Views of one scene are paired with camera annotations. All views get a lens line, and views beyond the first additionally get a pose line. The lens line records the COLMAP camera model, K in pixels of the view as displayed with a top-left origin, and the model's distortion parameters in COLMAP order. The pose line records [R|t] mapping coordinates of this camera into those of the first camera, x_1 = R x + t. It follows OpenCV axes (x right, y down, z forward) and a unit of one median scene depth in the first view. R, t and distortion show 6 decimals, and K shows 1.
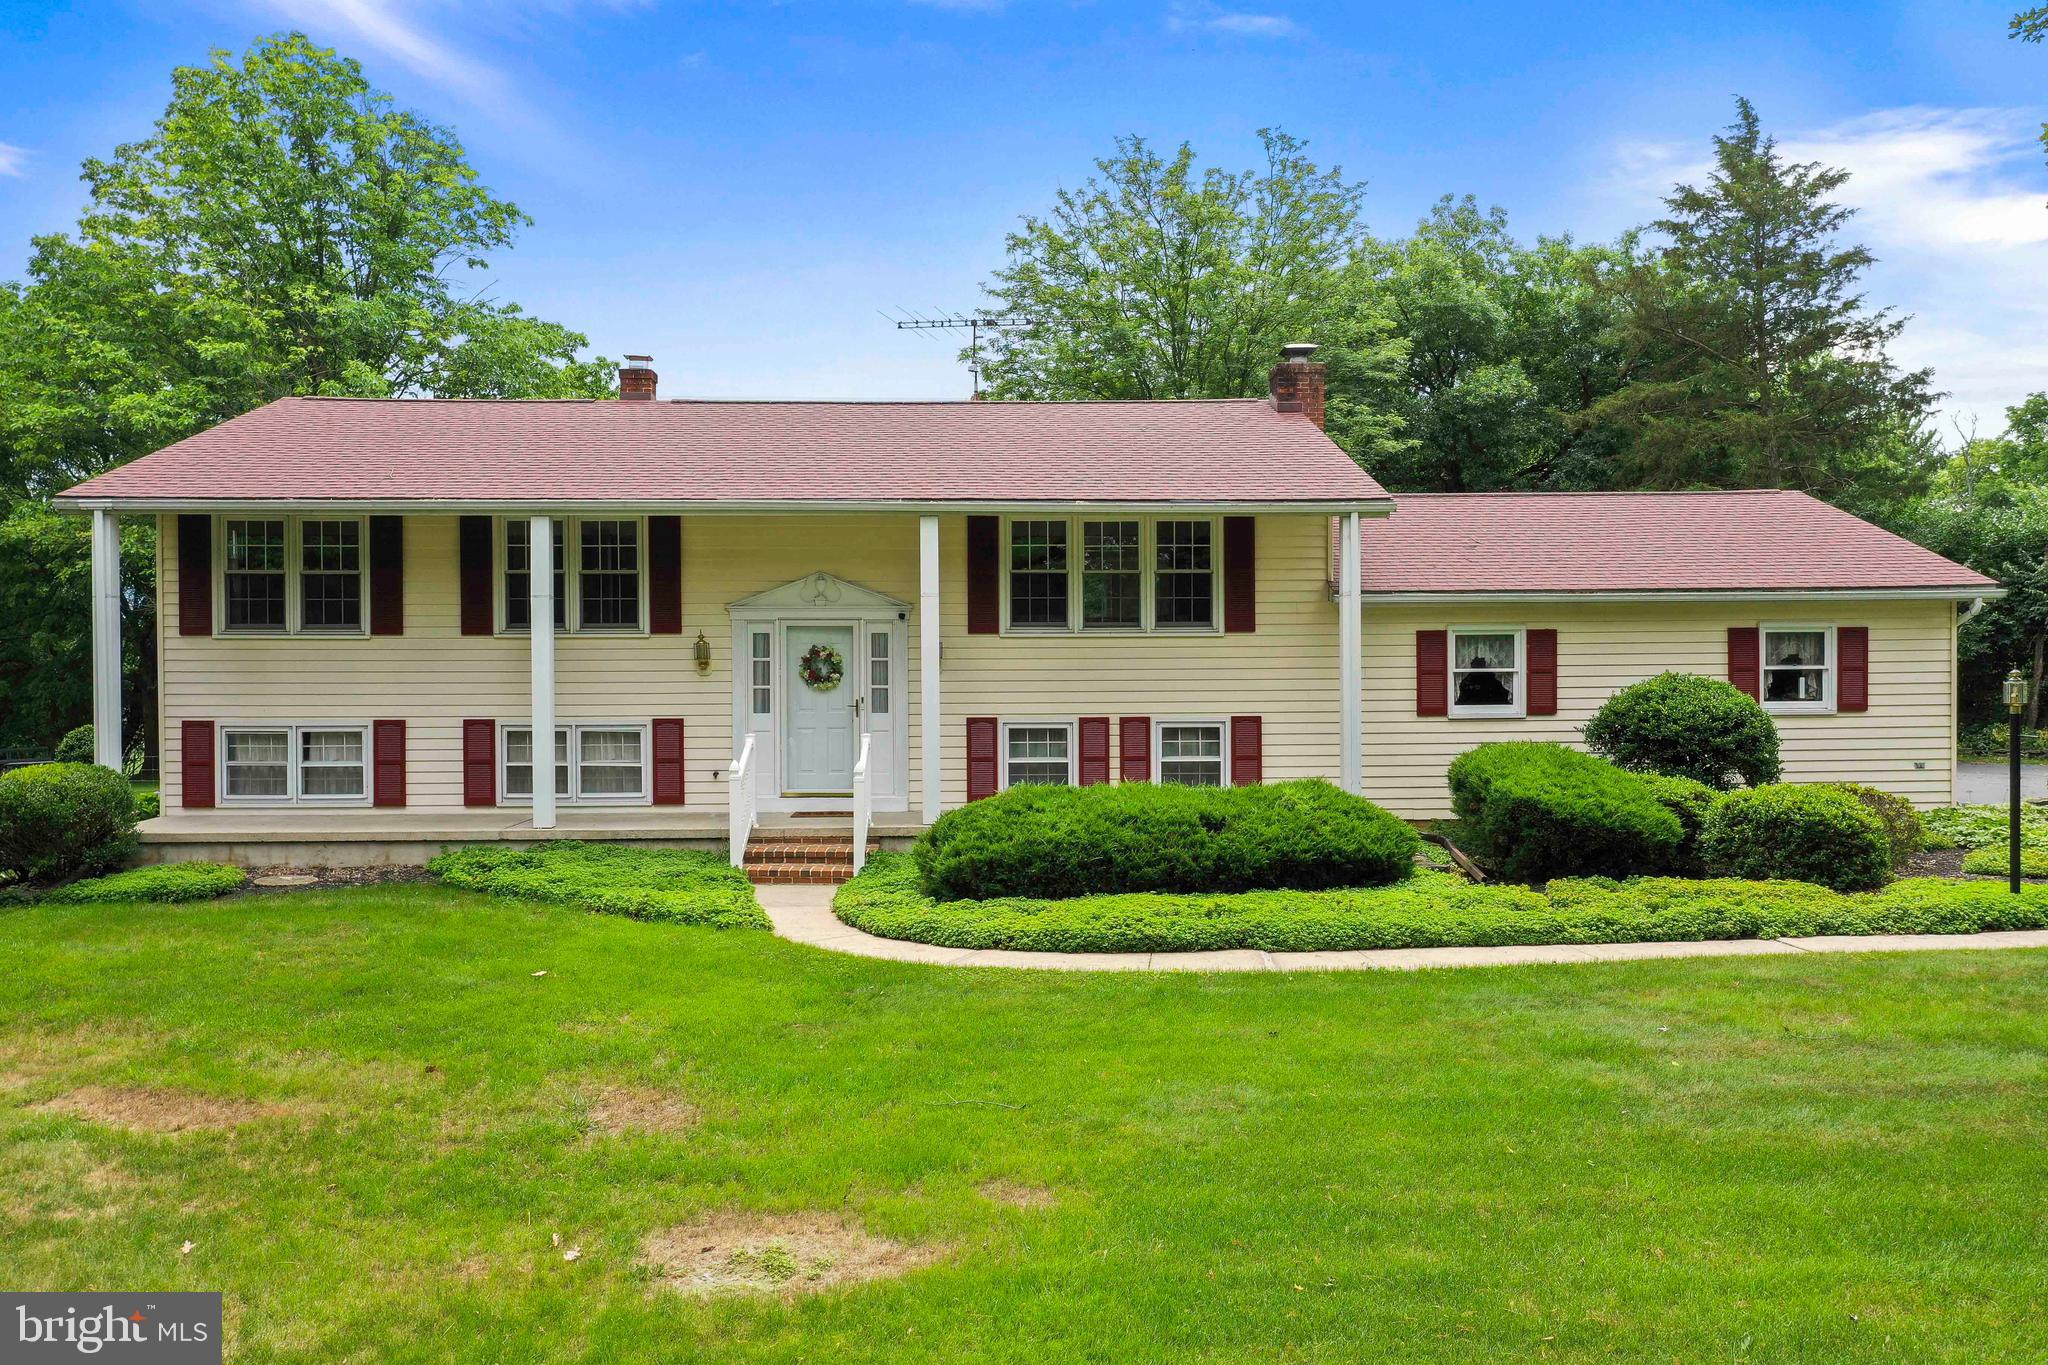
lens RADIAL K [[1617.5, 0, 1012.8], [0, 1617.5, 658.7], [0, 0, 1]] dist [0.009633, 0.002859]
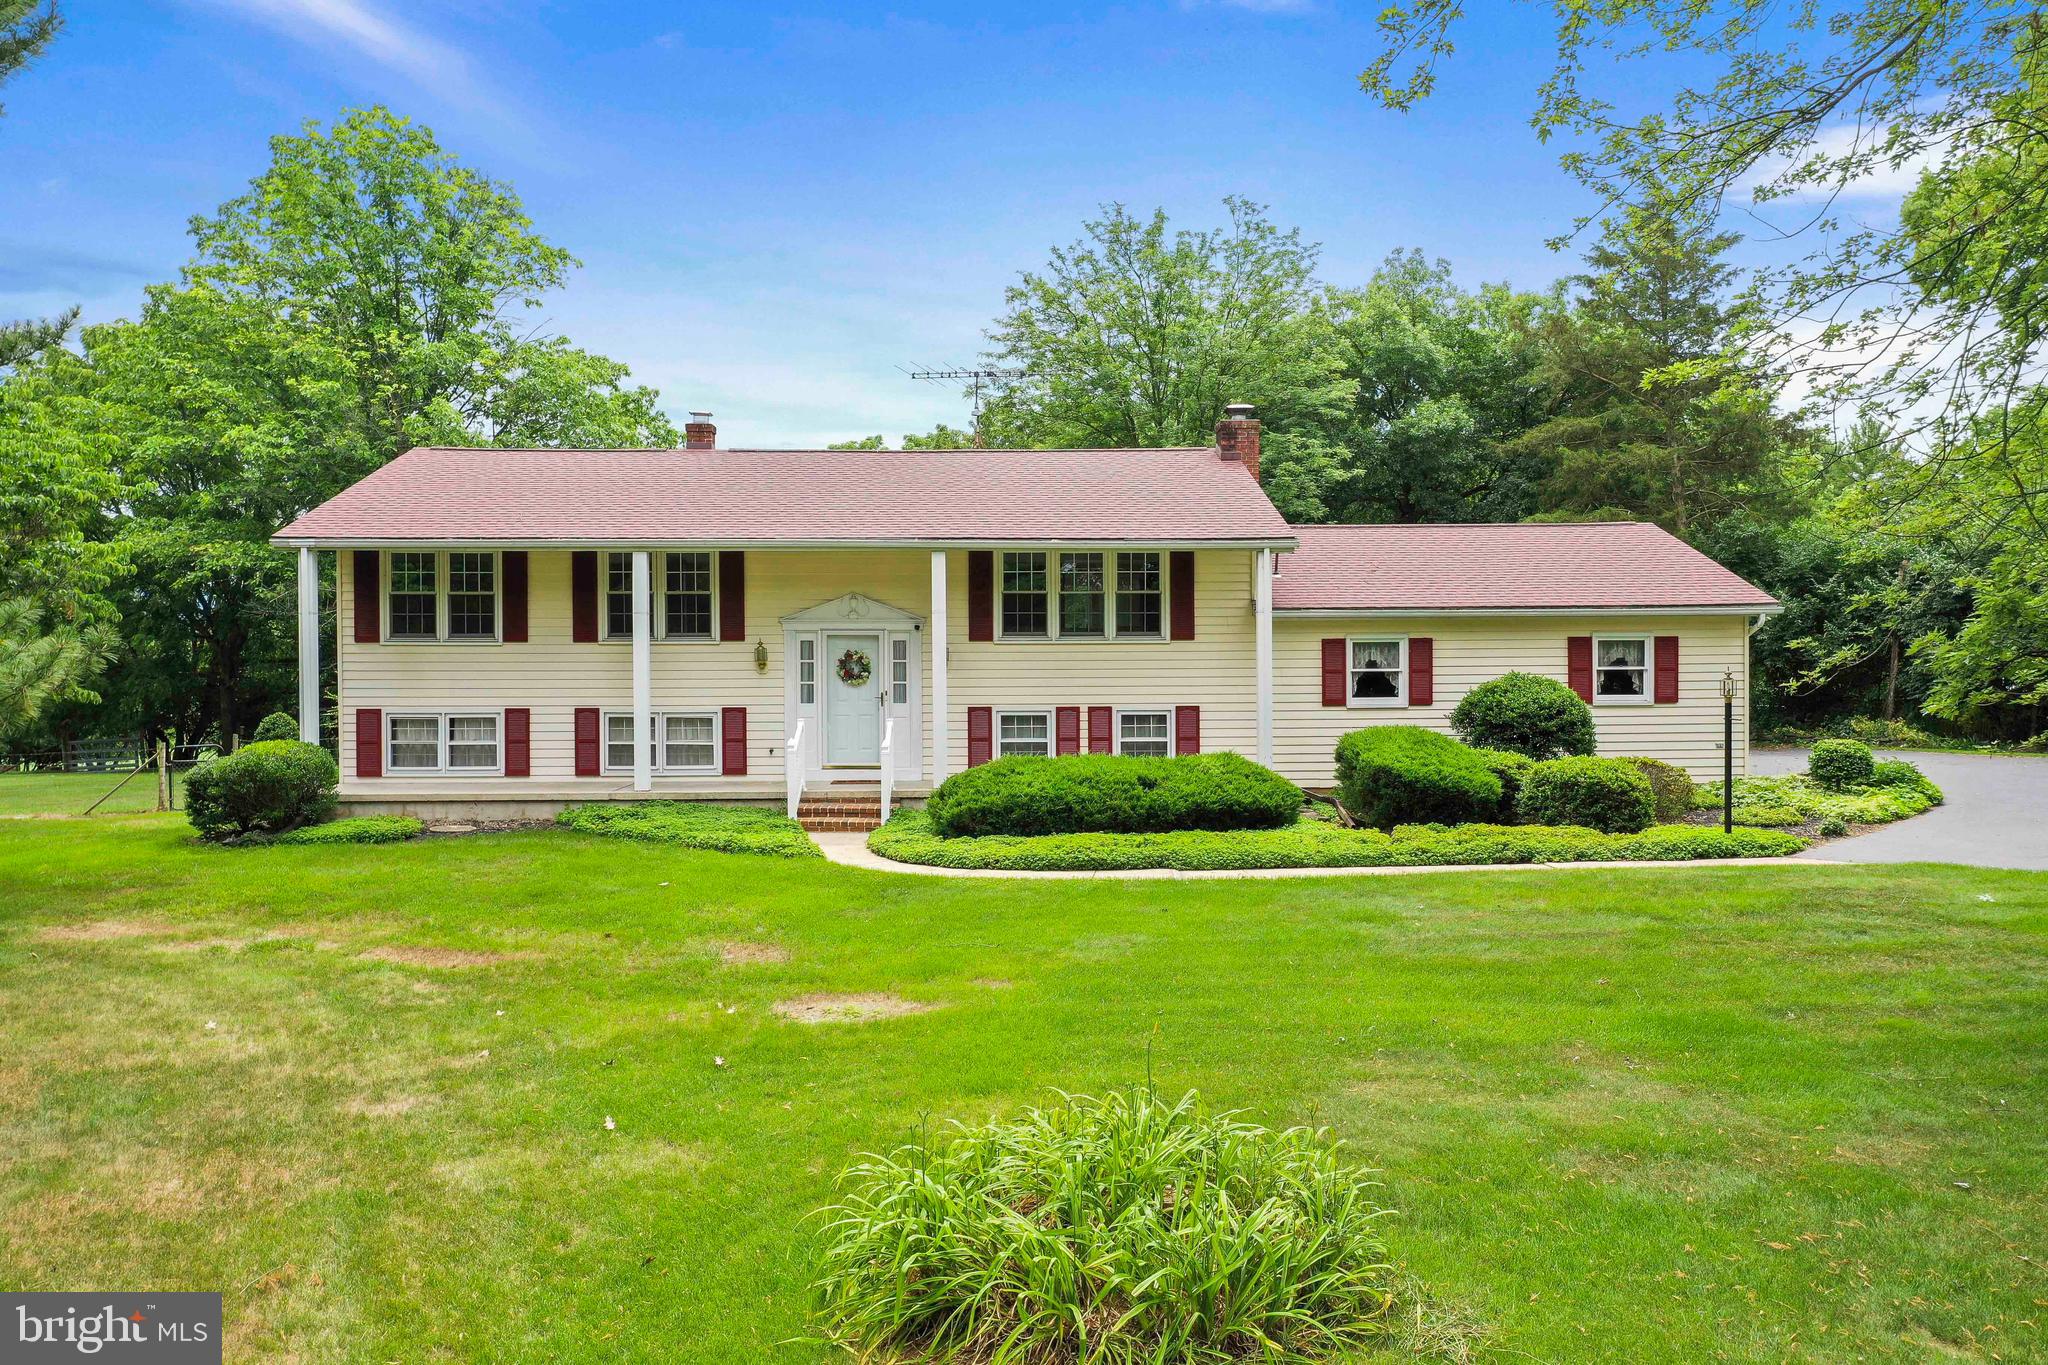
lens RADIAL K [[1617.1, 0, 1019.4], [0, 1617.1, 637.2], [0, 0, 1]] dist [0.044518, 0.001536]
pose [[0.999999, 0.000710, -0.001125, 0.013582], [-0.000723, 0.999932, -0.011611, -0.003724], [0.001116, 0.011612, 0.999932, -0.276385]]
